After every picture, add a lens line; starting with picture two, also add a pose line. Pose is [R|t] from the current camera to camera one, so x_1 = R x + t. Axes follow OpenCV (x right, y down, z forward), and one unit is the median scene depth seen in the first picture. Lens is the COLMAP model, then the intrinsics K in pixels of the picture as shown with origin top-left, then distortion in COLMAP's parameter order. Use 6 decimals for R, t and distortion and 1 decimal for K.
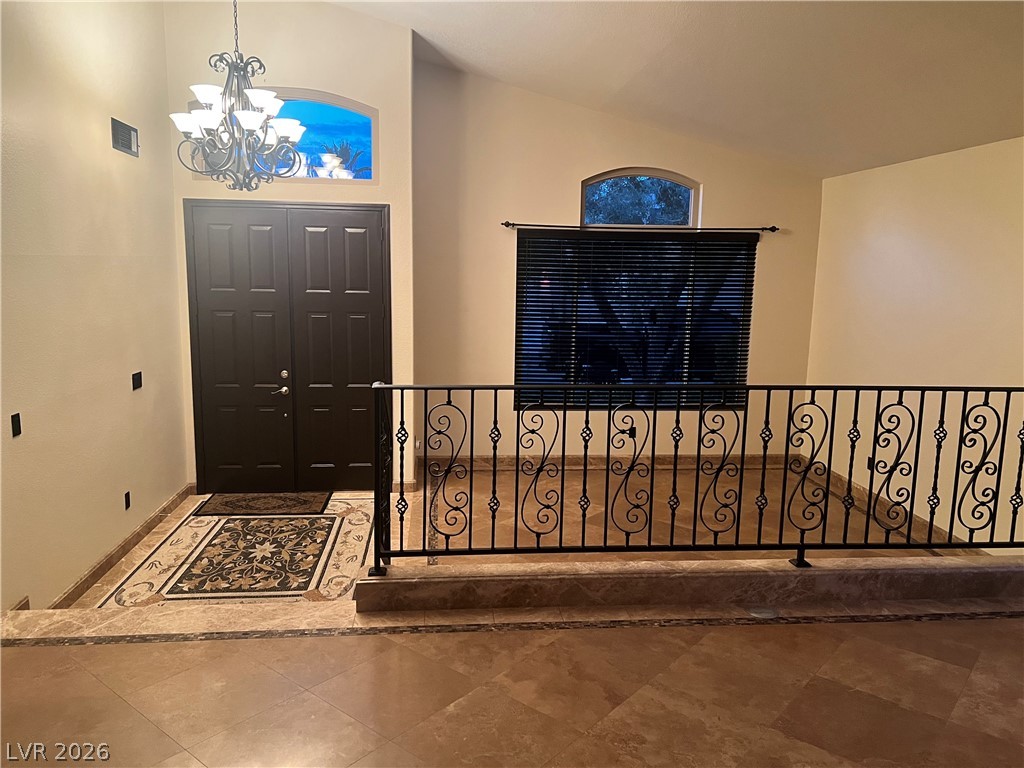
lens RADIAL K [[778.4, 0, 513.3], [0, 778.4, 399.8], [0, 0, 1]] dist [0.045571, -0.006467]
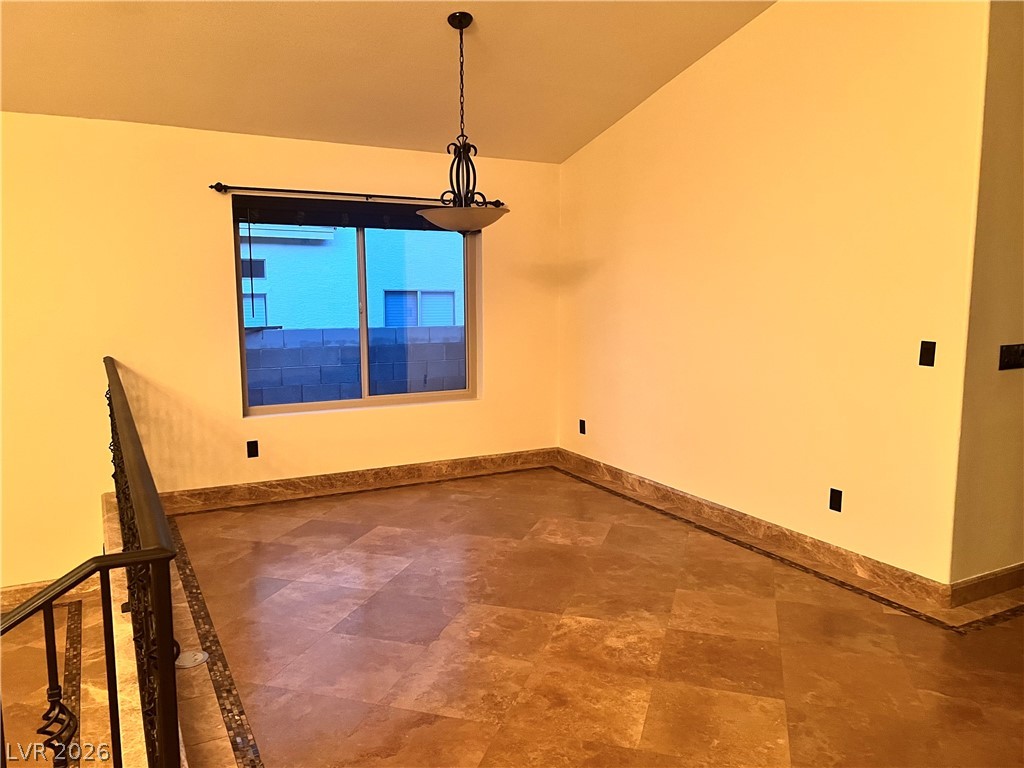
lens RADIAL K [[778.4, 0, 513.3], [0, 778.4, 399.8], [0, 0, 1]] dist [0.045571, -0.006467]
pose [[-0.394131, -0.163768, 0.904346, -0.676430], [0.145924, 0.960362, 0.237509, -0.191619], [-0.907396, 0.225575, -0.354611, 1.107397]]
